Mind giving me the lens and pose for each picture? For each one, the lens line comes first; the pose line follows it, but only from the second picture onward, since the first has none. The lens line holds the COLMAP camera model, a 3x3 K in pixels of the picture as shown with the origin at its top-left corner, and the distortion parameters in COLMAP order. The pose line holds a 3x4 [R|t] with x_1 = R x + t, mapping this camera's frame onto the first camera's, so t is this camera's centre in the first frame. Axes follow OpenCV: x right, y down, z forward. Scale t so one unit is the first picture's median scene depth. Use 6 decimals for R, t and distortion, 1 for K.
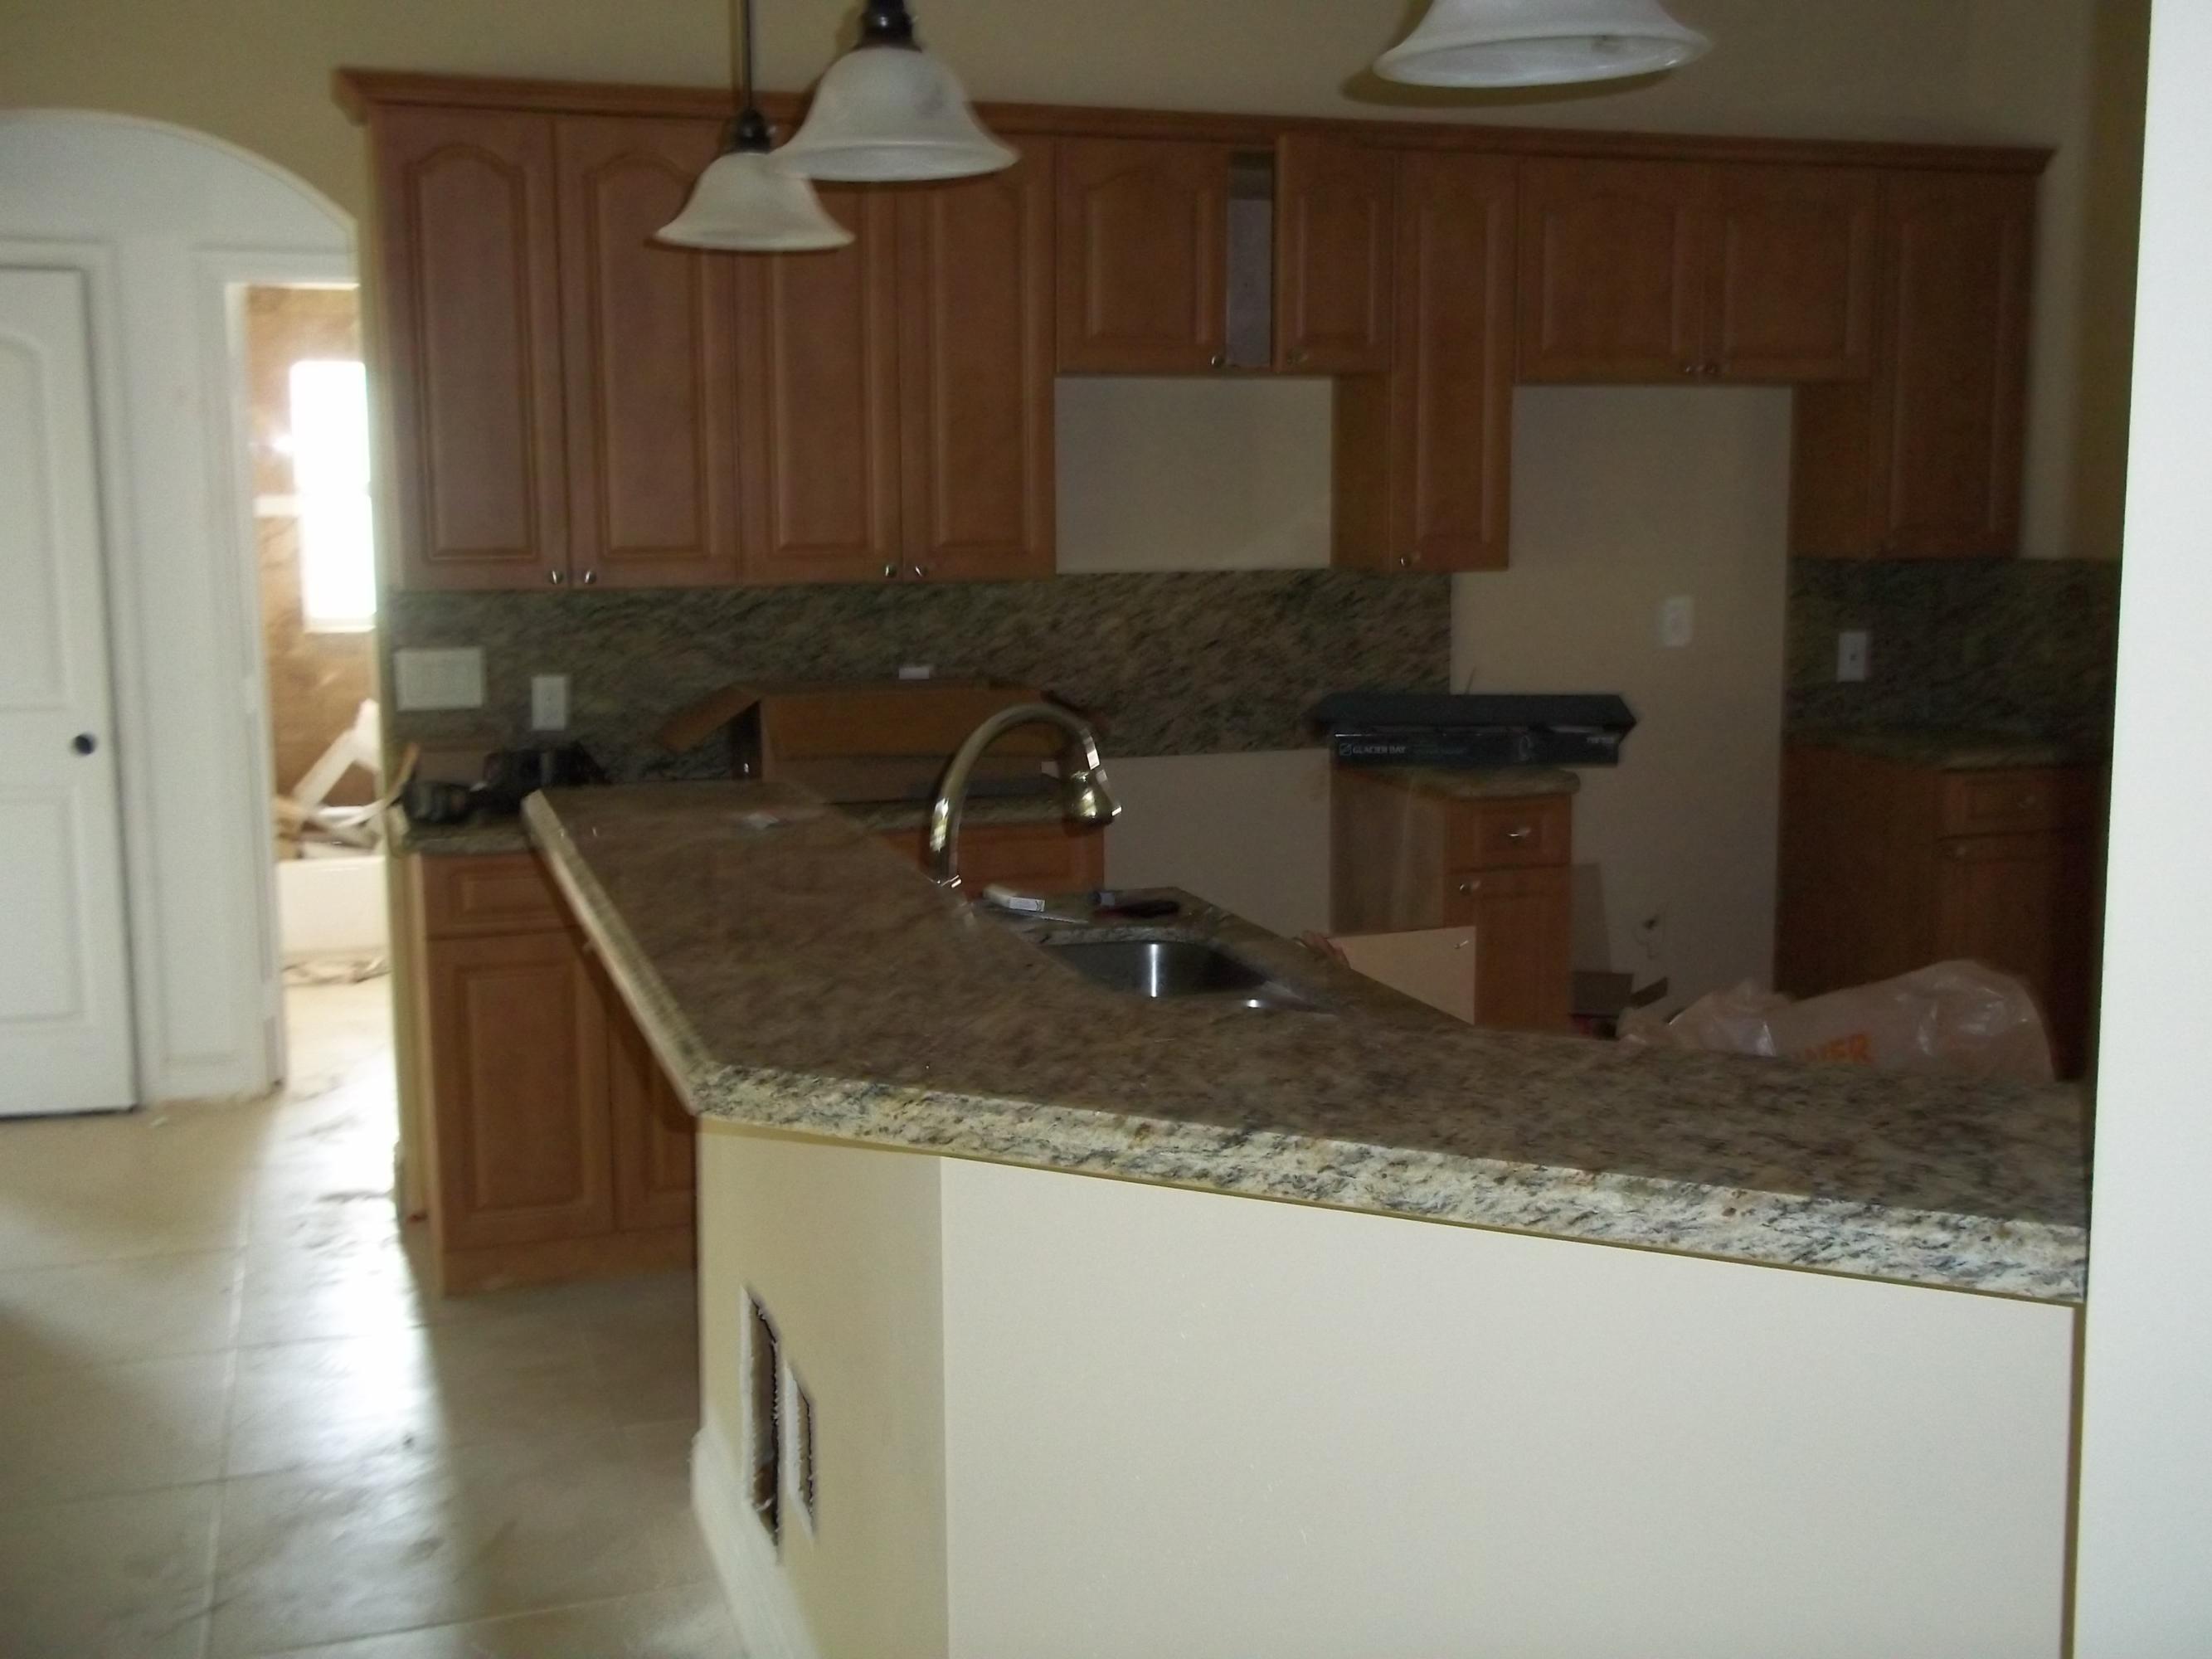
lens RADIAL K [[2295.8, 0, 1111.8], [0, 2295.8, 822.7], [0, 0, 1]] dist [-0.014550, 0.000000]
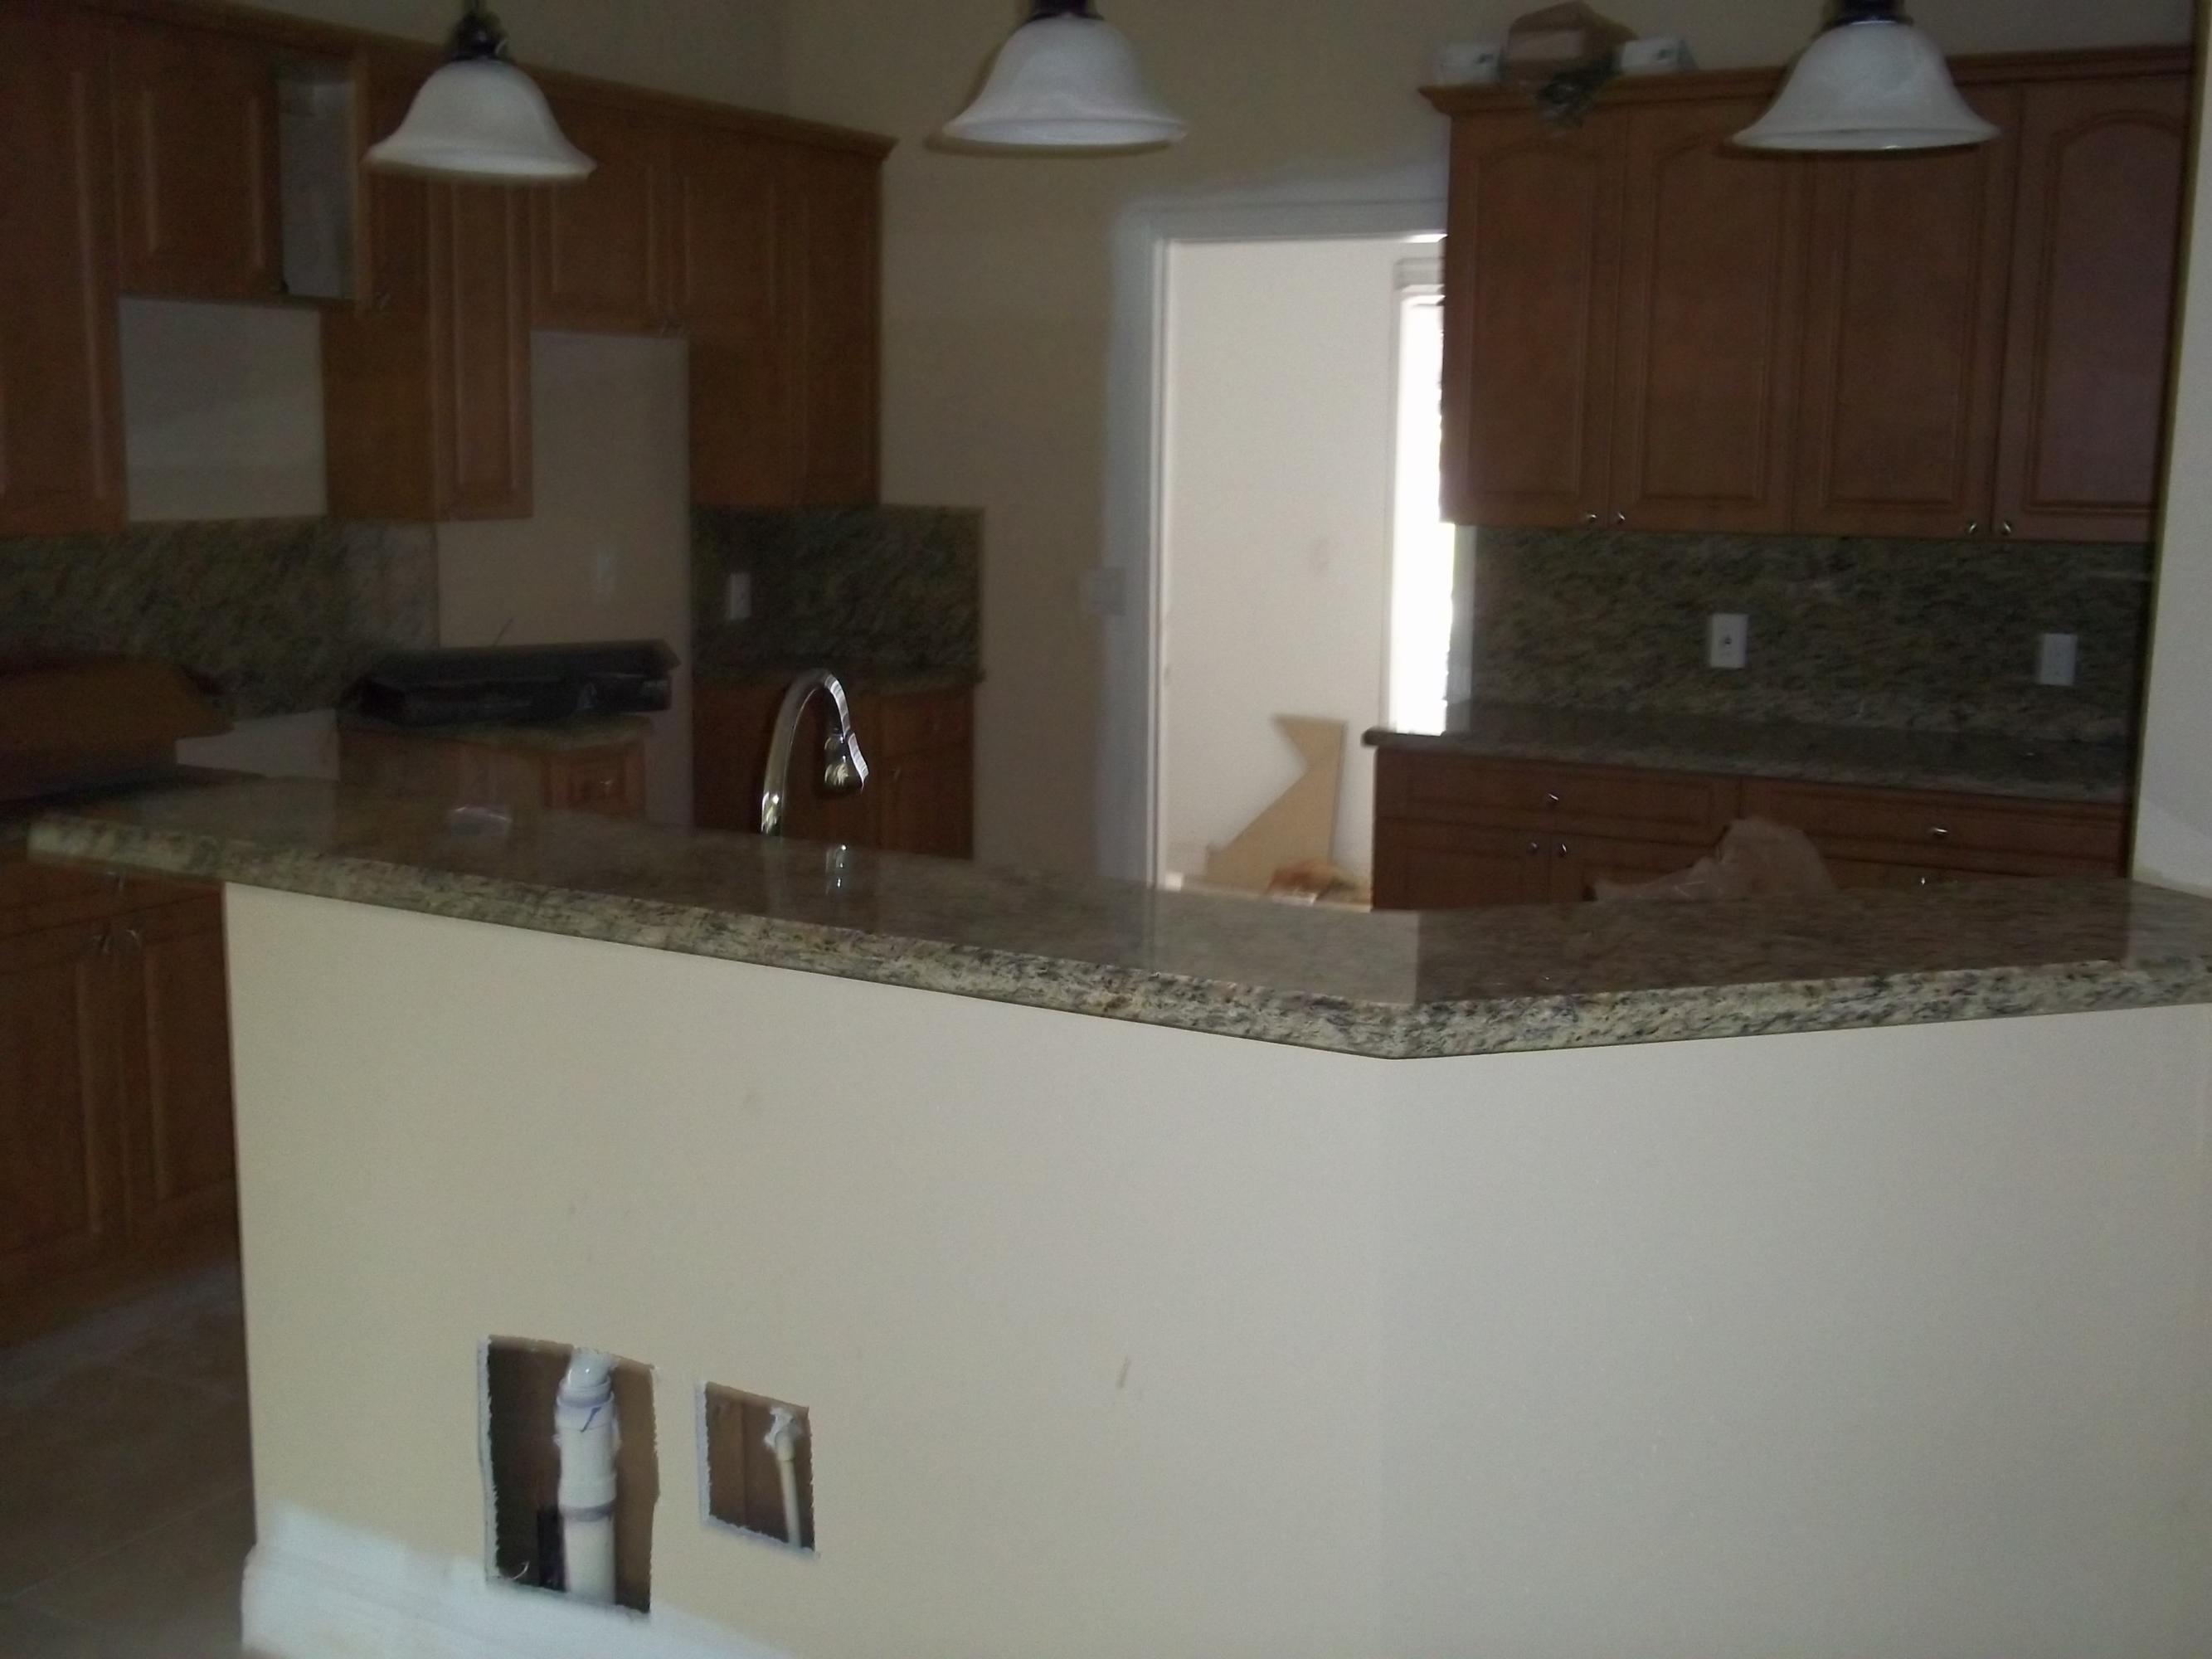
lens RADIAL K [[2295.8, 0, 1115.2], [0, 2295.8, 836.2], [0, 0, 1]] dist [-0.014550, 0.000000]
pose [[0.720646, -0.096752, 0.686519, -1.060530], [0.074521, 0.995288, 0.062042, -0.052862], [-0.689286, 0.006450, 0.724461, 0.342211]]
